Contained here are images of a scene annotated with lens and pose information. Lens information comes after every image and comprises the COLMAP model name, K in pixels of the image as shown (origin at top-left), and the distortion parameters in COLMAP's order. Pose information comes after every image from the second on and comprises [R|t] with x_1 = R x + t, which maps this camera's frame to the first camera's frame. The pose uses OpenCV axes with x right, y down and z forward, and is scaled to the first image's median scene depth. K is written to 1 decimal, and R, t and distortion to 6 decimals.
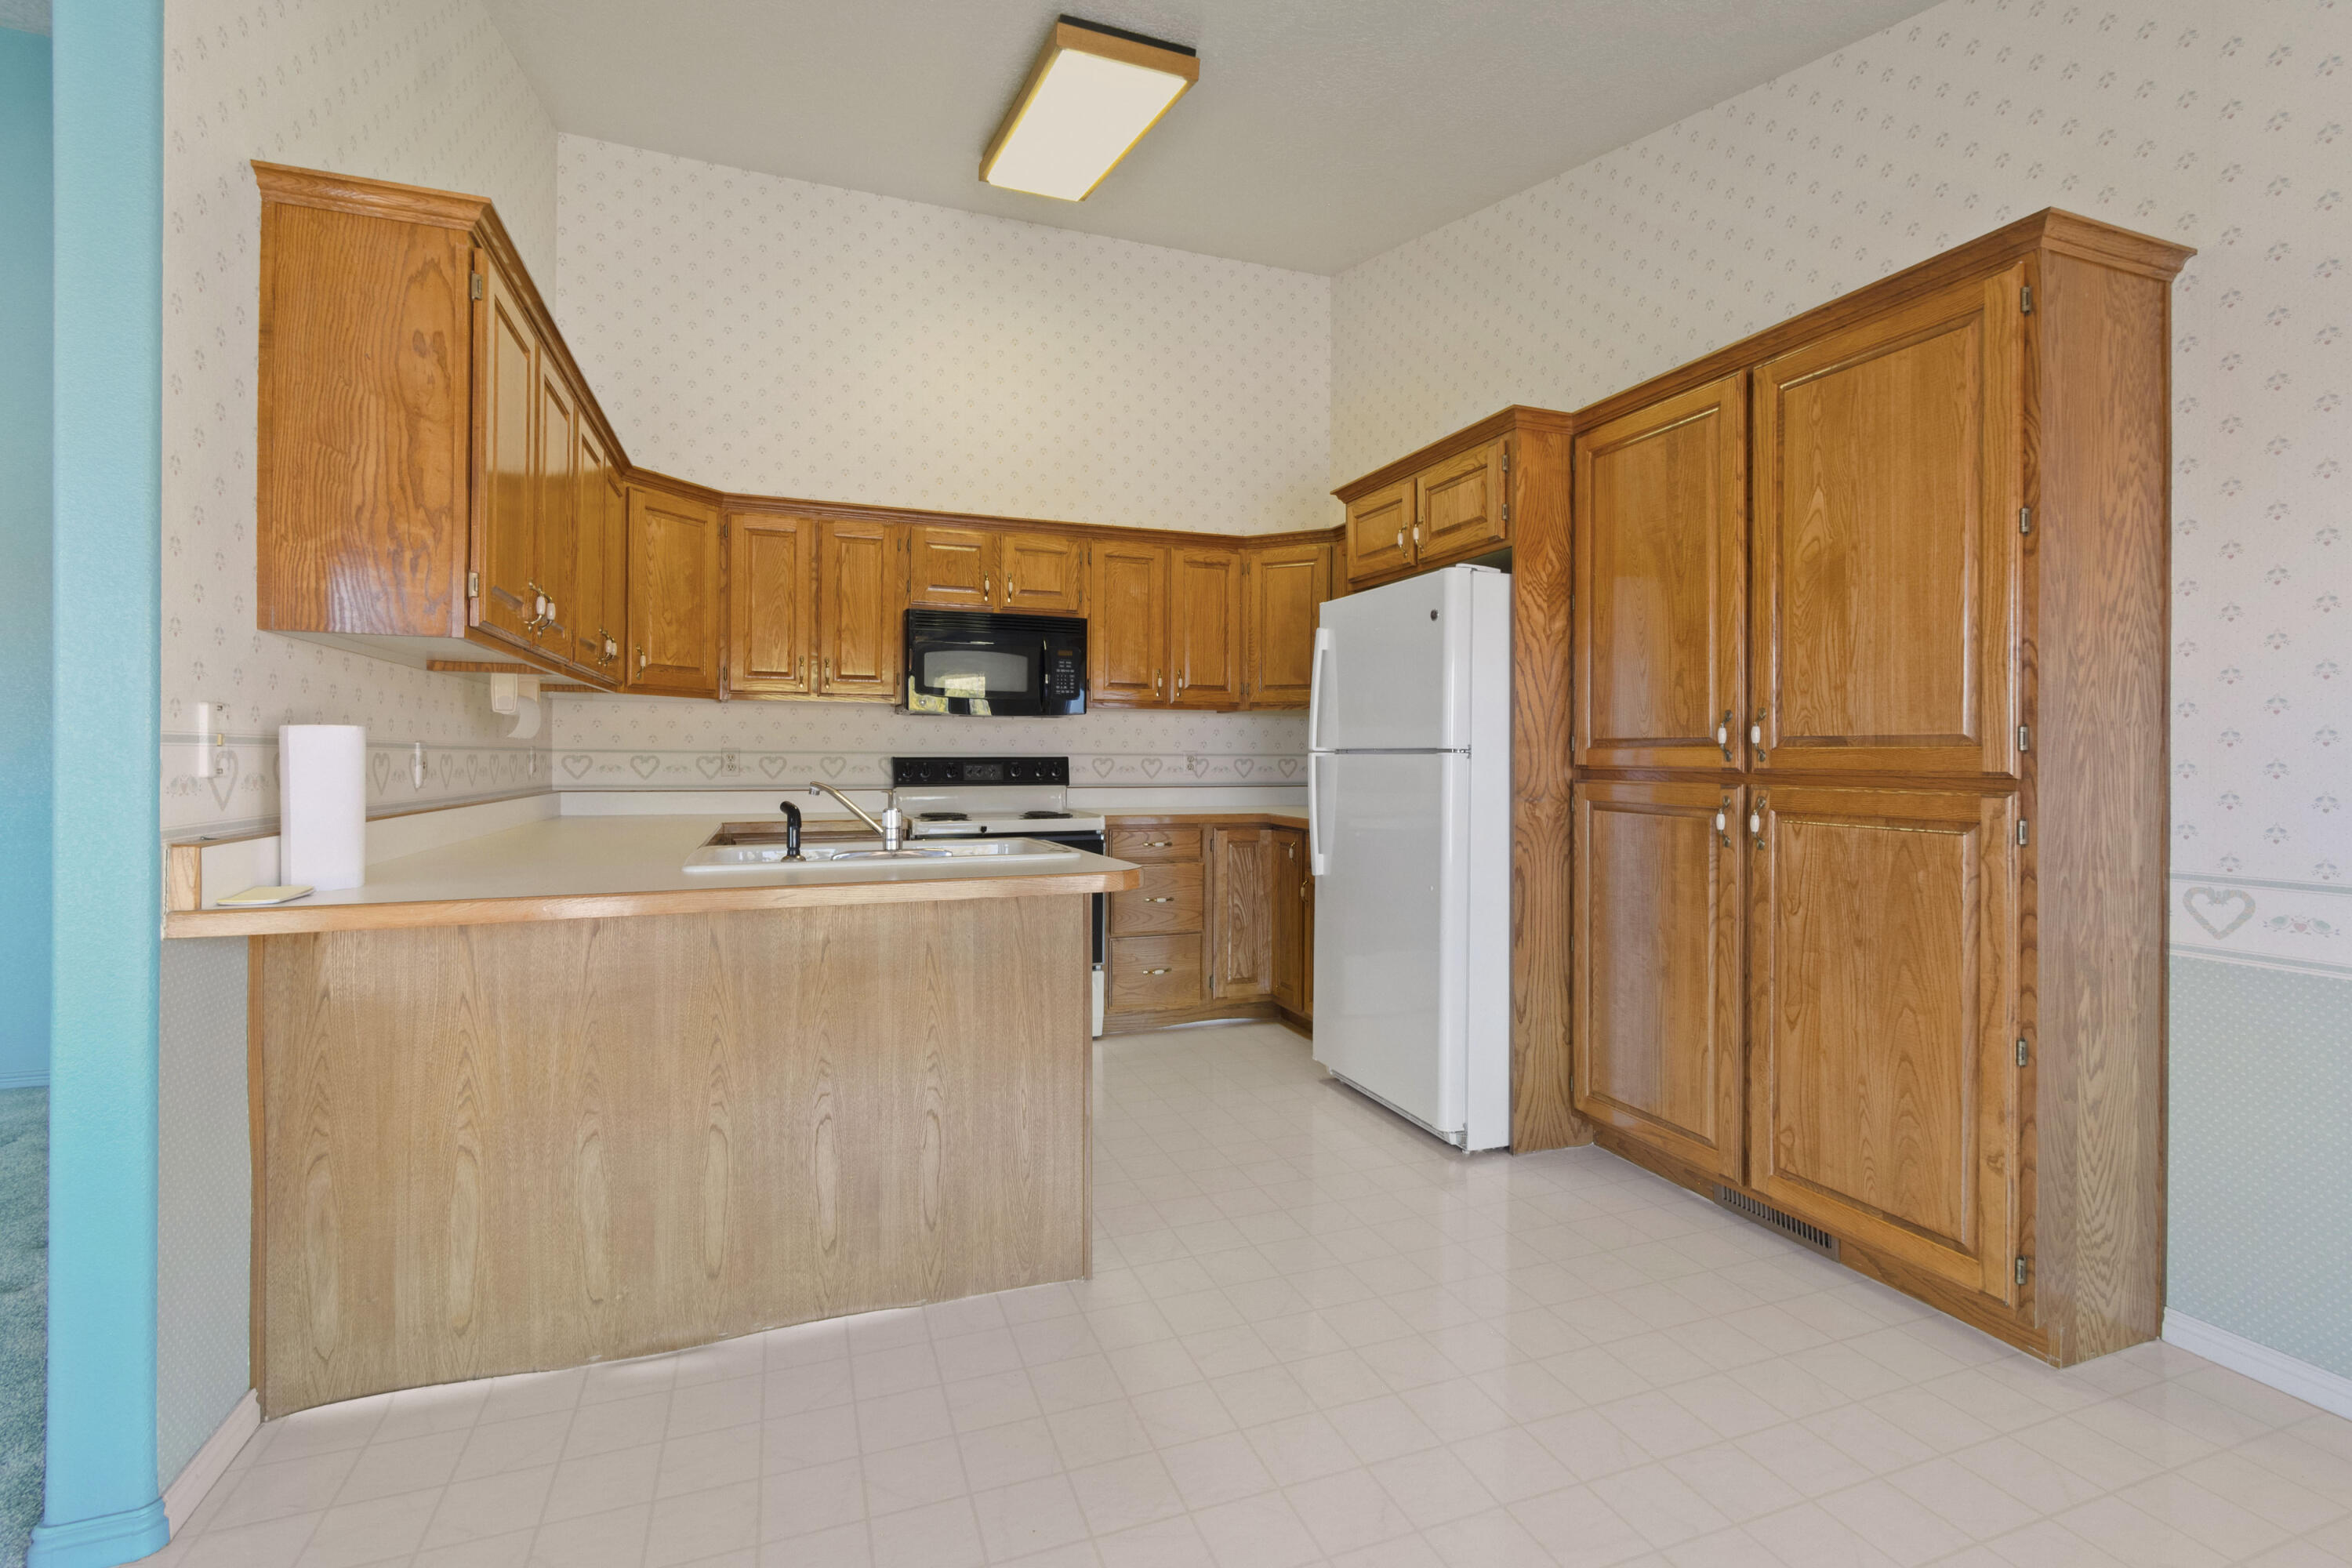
lens RADIAL K [[1072.9, 0, 1155.3], [0, 1072.9, 761.2], [0, 0, 1]] dist [0.000514, -0.001047]
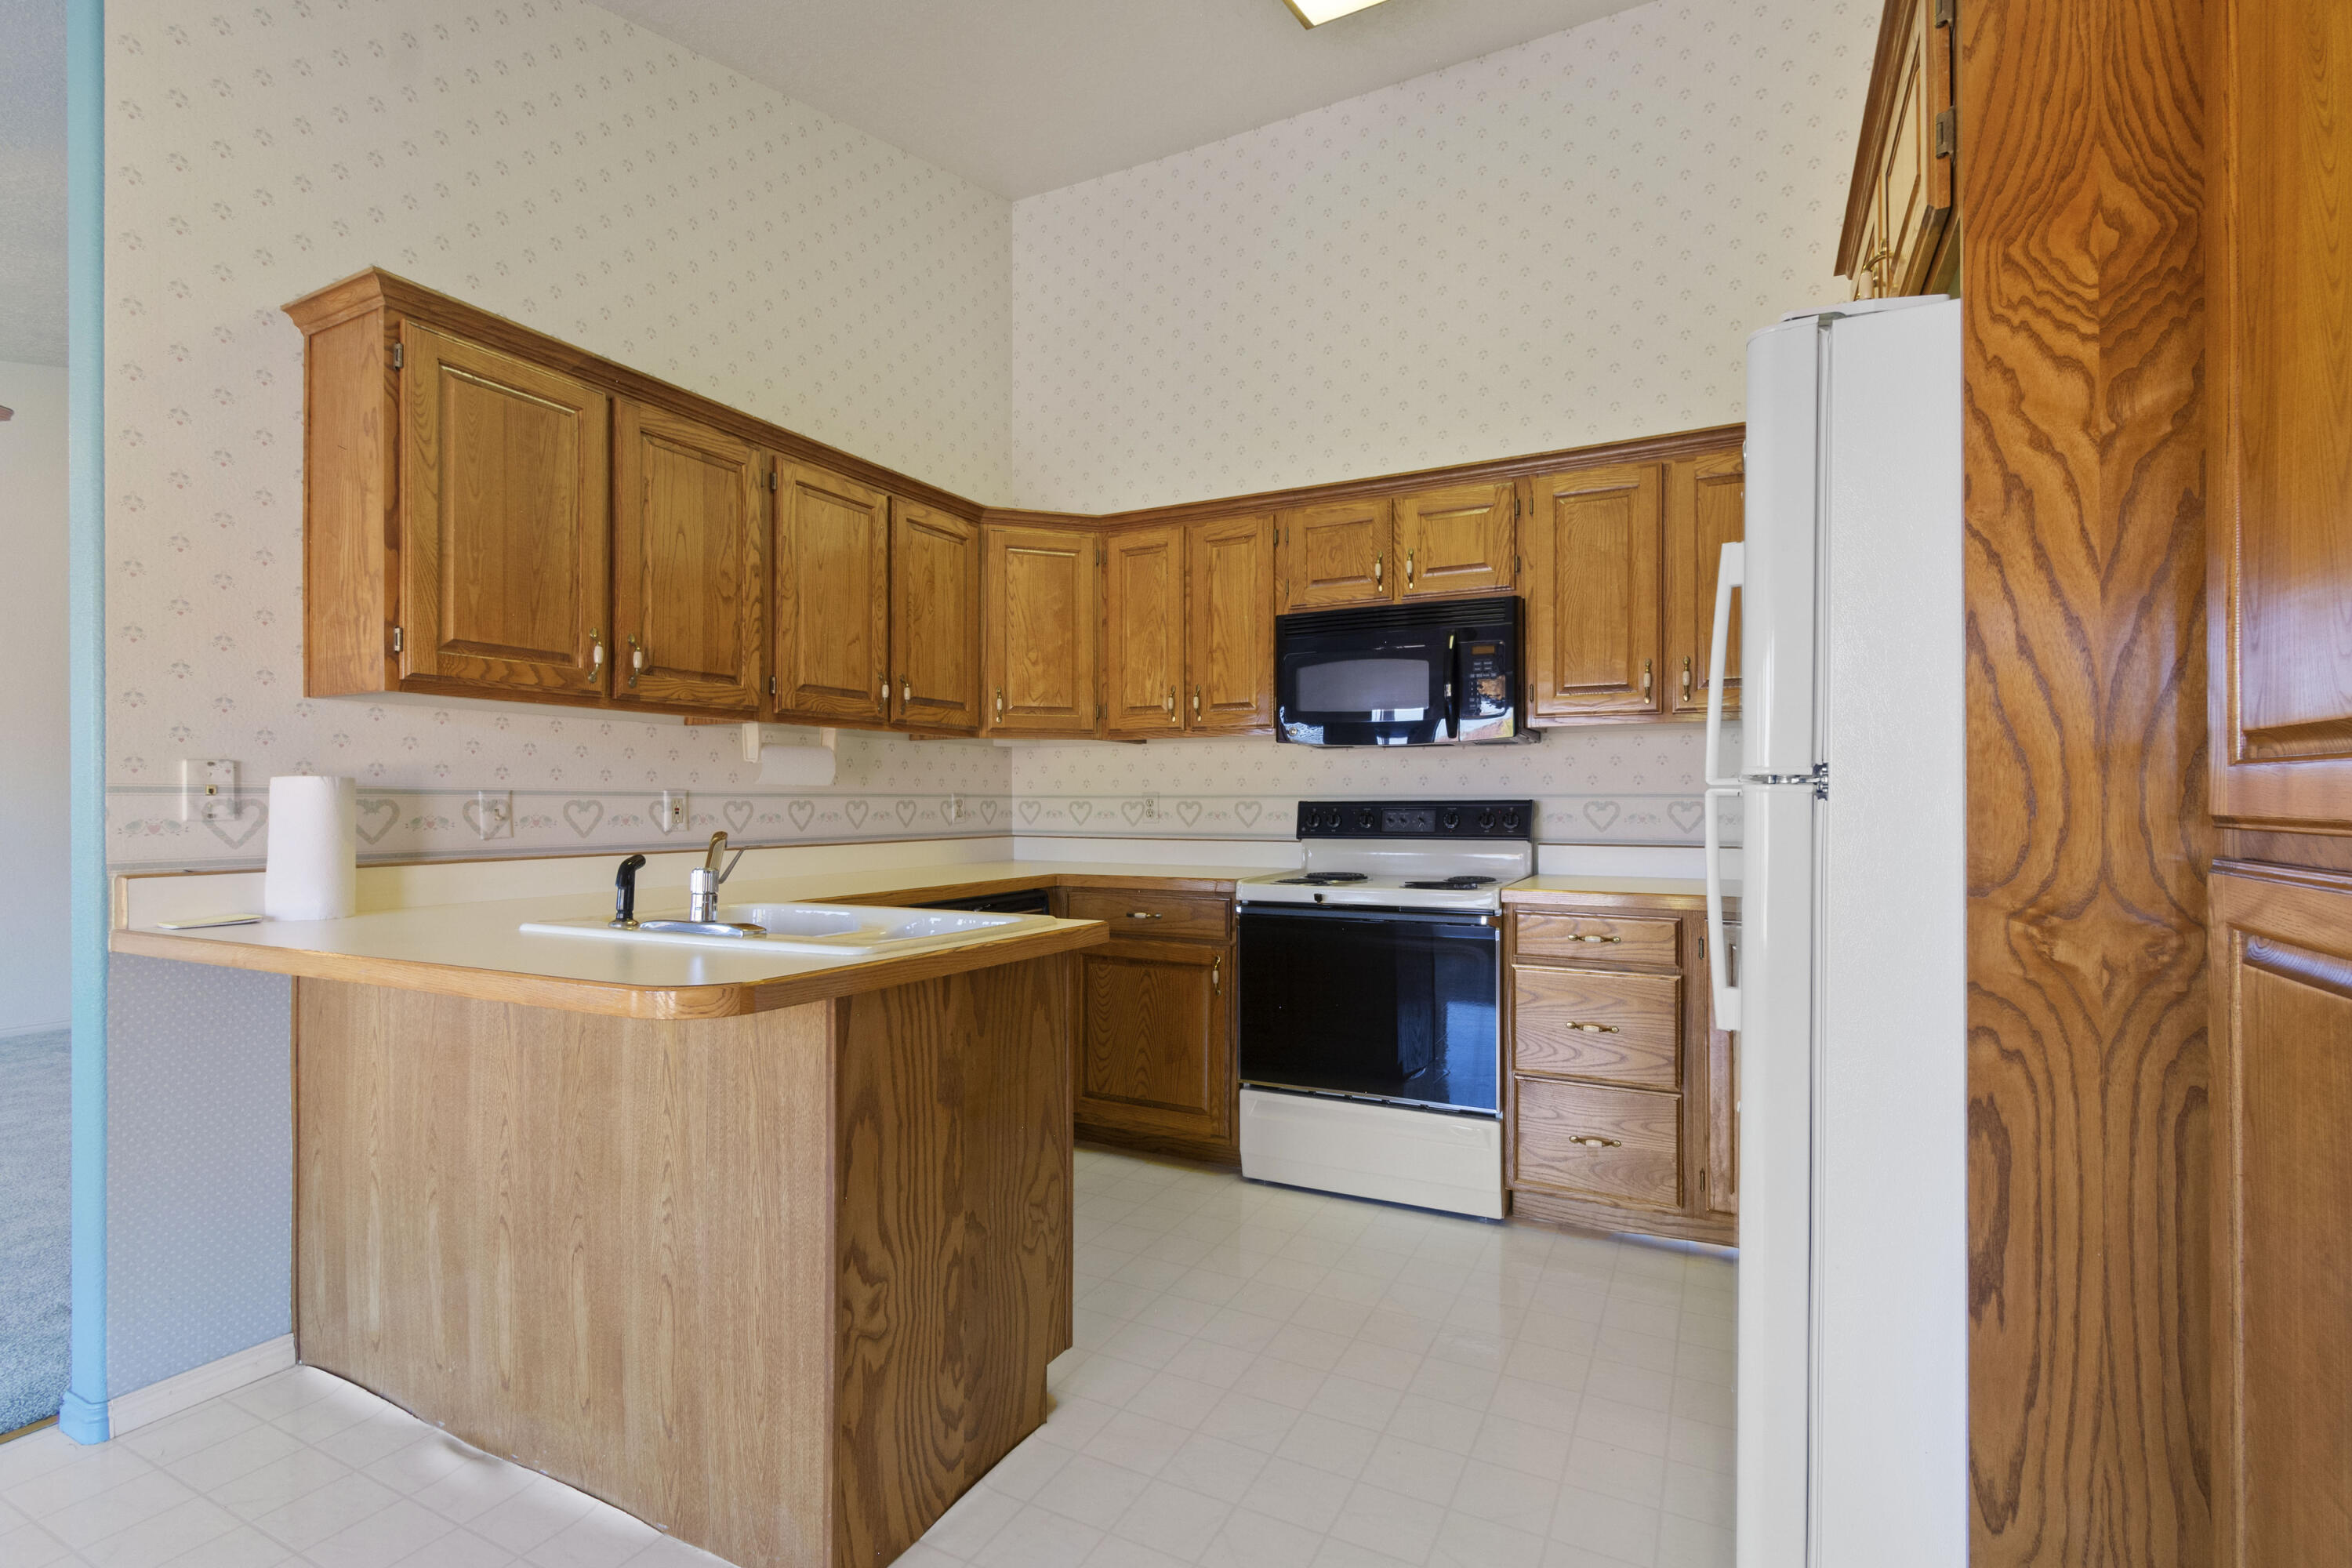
lens RADIAL K [[1072.9, 0, 1177.1], [0, 1072.9, 803.4], [0, 0, 1]] dist [0.000514, -0.001047]
pose [[0.670594, -0.003243, -0.741818, 0.340603], [0.001184, 0.999994, -0.003302, 0.000252], [0.741824, 0.001336, 0.670594, 0.446605]]
